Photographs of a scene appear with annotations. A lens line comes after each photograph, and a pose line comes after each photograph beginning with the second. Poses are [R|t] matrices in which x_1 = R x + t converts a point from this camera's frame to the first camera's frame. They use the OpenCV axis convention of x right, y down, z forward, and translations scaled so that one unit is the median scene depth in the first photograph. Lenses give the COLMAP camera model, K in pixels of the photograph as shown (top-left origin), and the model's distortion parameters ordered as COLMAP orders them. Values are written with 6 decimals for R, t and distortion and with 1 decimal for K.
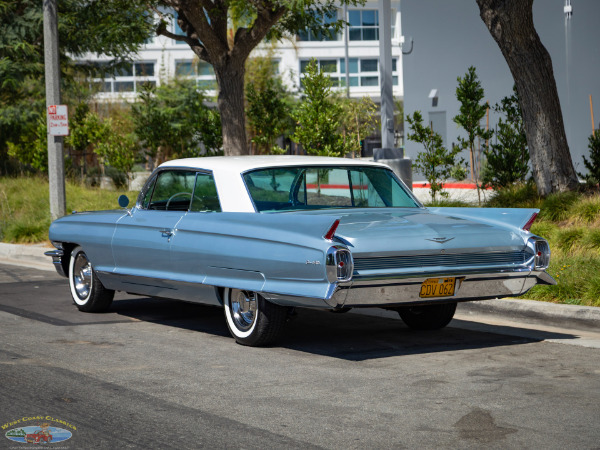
lens RADIAL K [[1890.4, 0, 296.8], [0, 1890.4, 247.6], [0, 0, 1]] dist [0.105171, -0.280071]
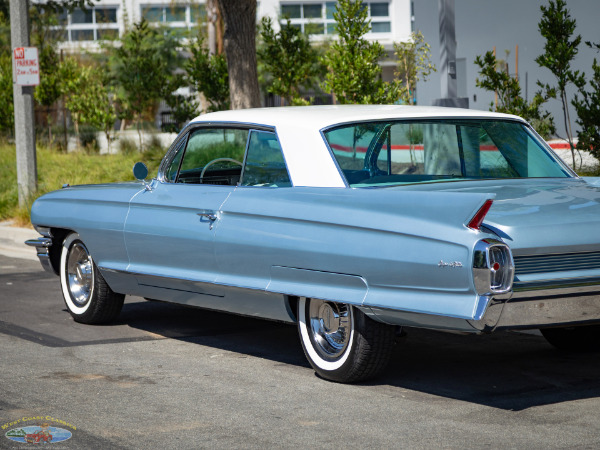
lens RADIAL K [[1890.4, 0, 296.8], [0, 1890.4, 247.6], [0, 0, 1]] dist [0.105171, -0.280071]
pose [[0.999397, -0.008703, 0.033607, -0.053894], [0.007984, 0.999738, 0.021466, -0.009985], [-0.033785, -0.021184, 0.999205, 0.270091]]
